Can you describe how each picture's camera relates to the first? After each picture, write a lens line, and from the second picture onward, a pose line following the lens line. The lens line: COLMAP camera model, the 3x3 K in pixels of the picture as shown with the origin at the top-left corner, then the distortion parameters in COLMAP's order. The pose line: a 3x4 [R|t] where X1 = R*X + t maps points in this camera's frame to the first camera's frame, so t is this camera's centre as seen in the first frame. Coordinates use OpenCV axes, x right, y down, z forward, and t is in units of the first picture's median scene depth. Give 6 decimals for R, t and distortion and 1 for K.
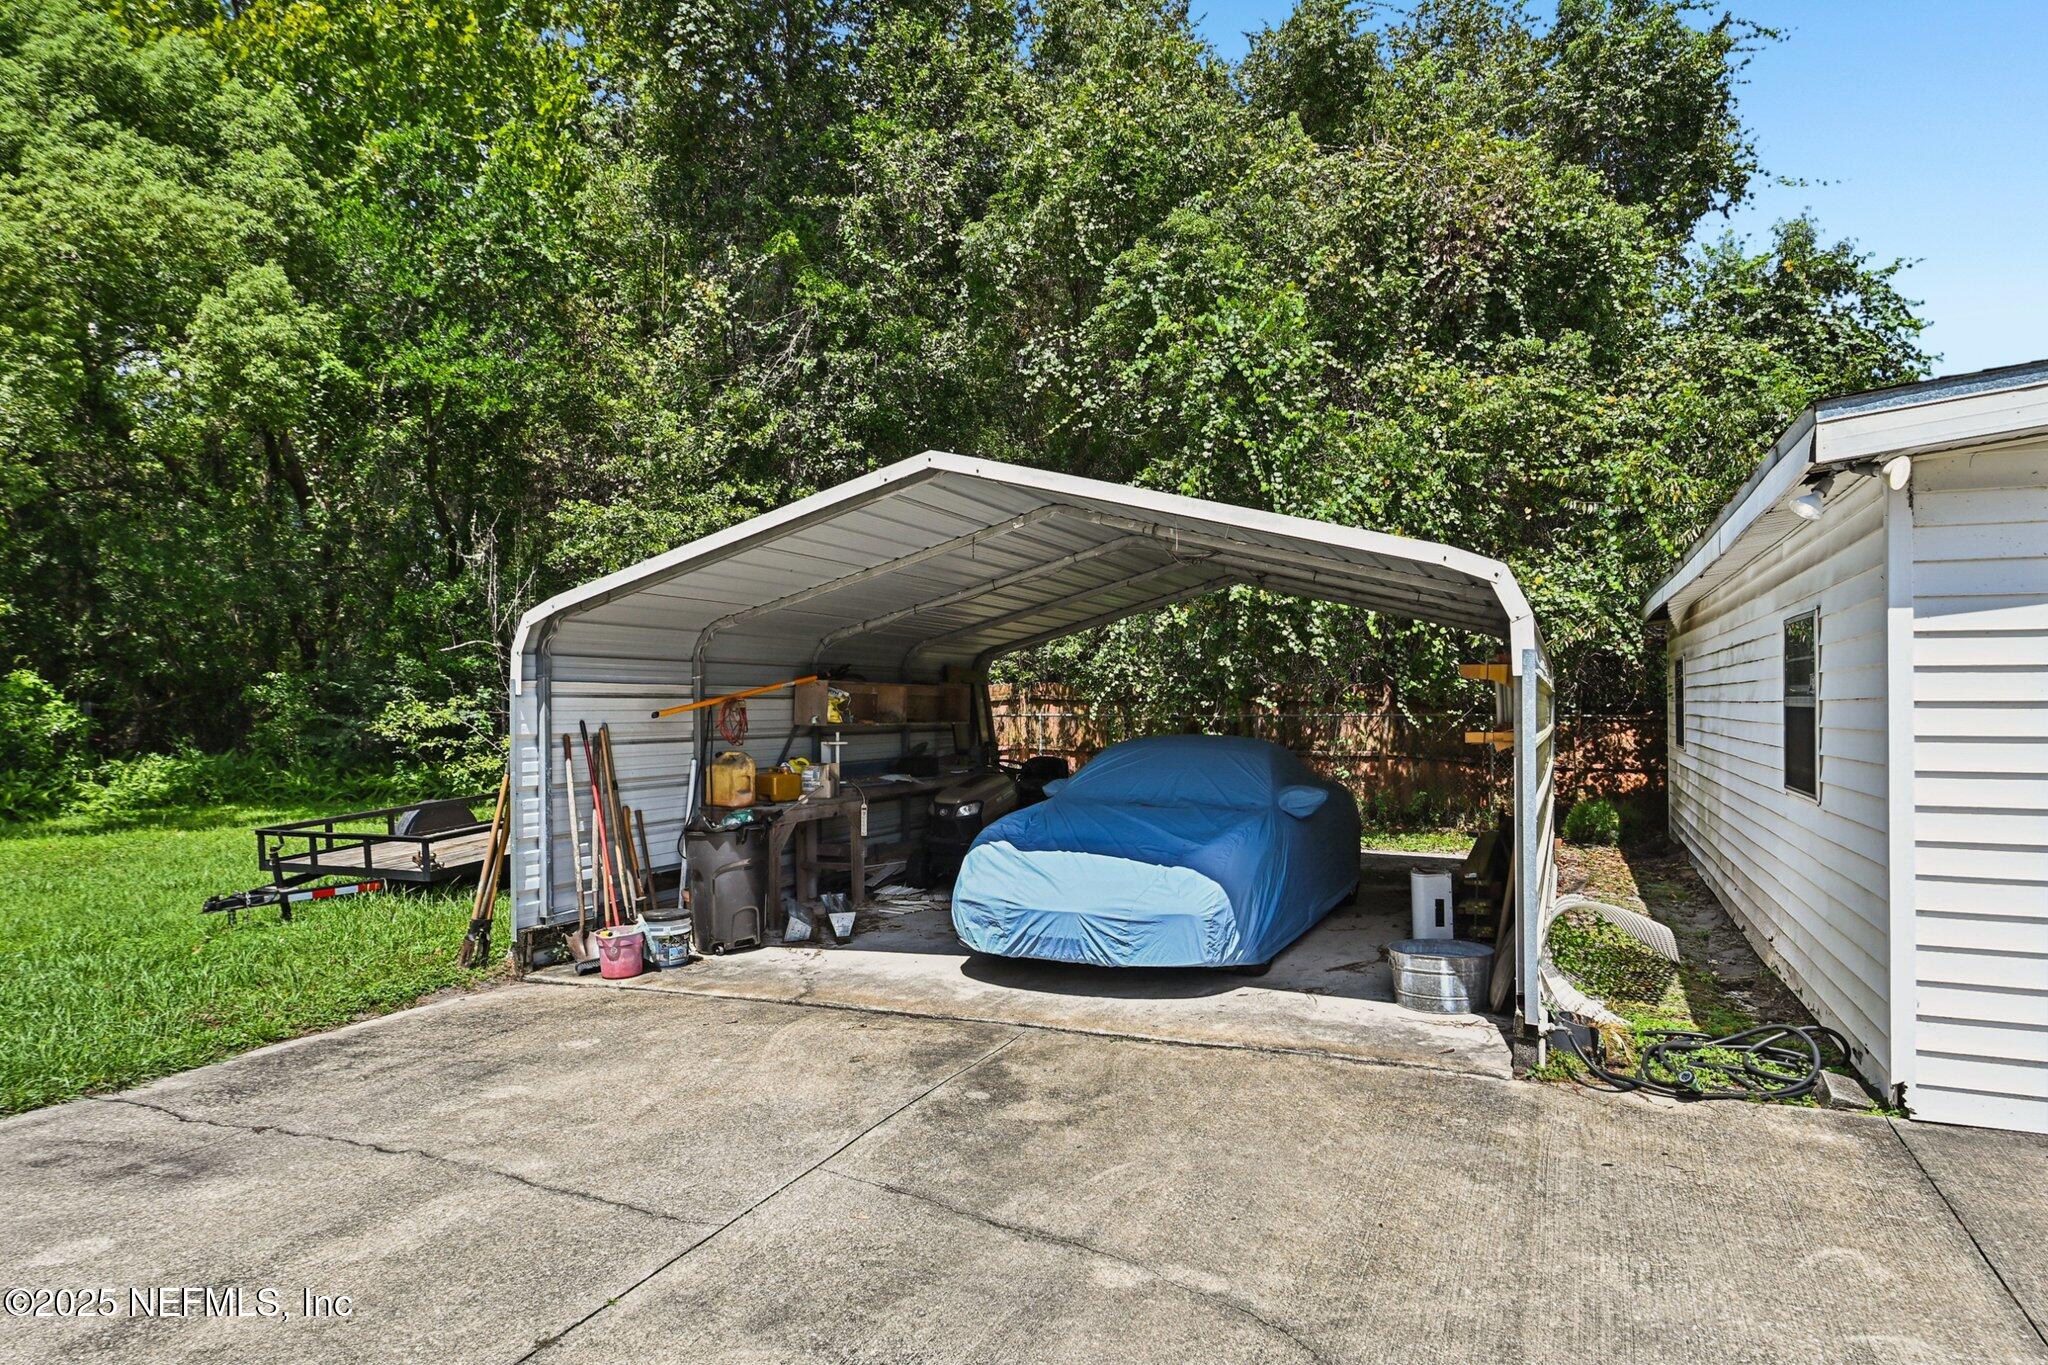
lens RADIAL K [[1198.8, 0, 1028.0], [0, 1198.8, 689.9], [0, 0, 1]] dist [-0.000959, -0.000131]
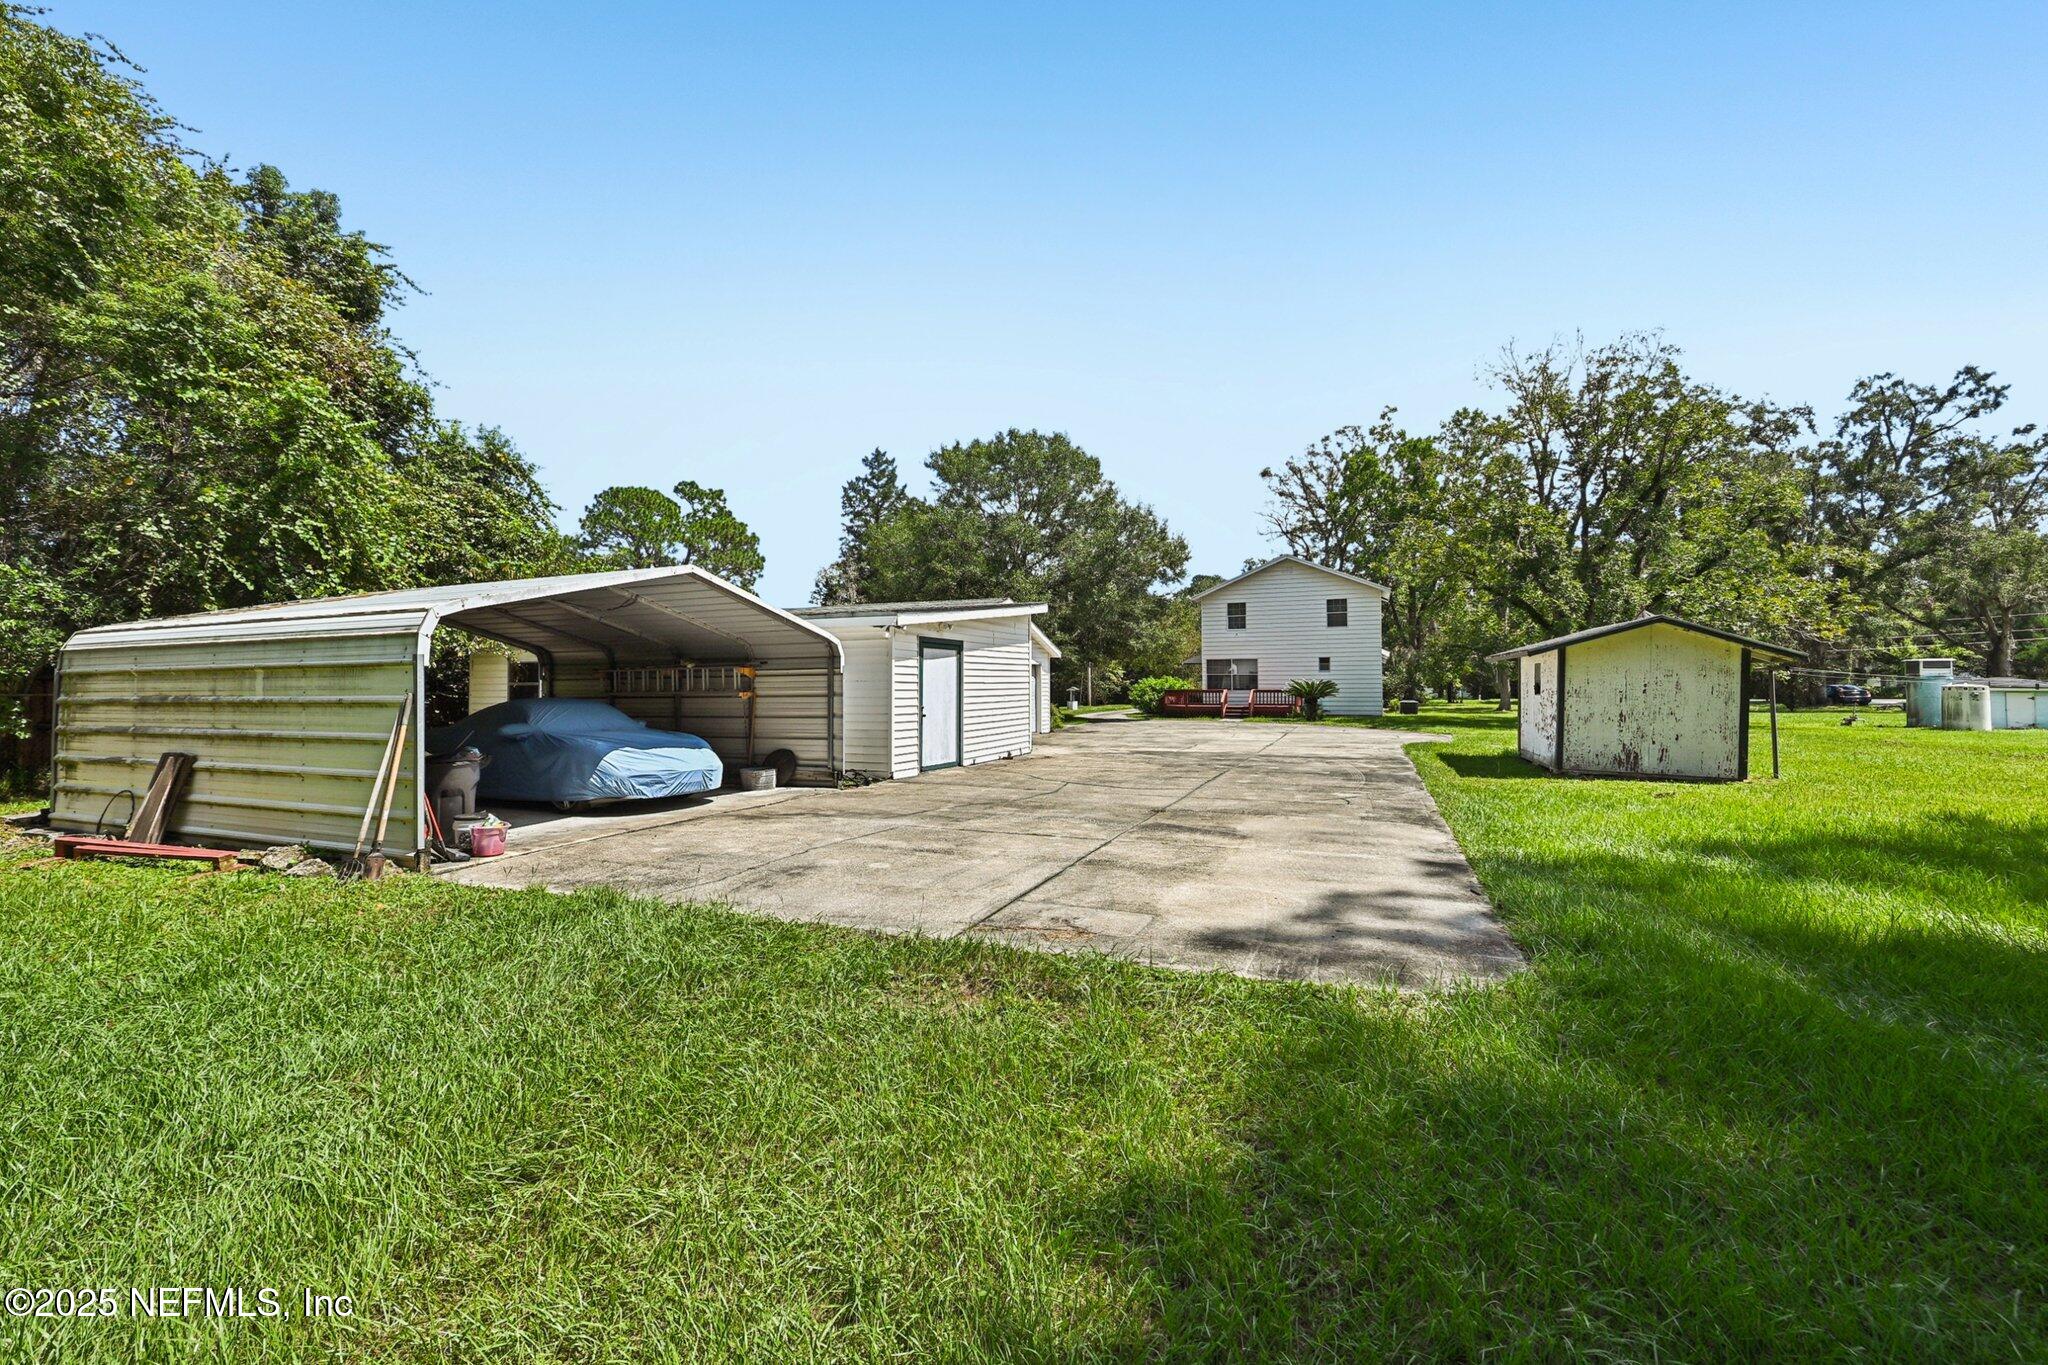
lens RADIAL K [[831.6, 0, 1035.1], [0, 831.6, 689.5], [0, 0, 1]] dist [-0.001626, -0.000201]
pose [[-0.007795, 0.004904, 0.999958, -1.636582], [-0.010205, 0.999936, -0.004983, 0.034485], [-0.999918, -0.010243, -0.007744, 0.383482]]
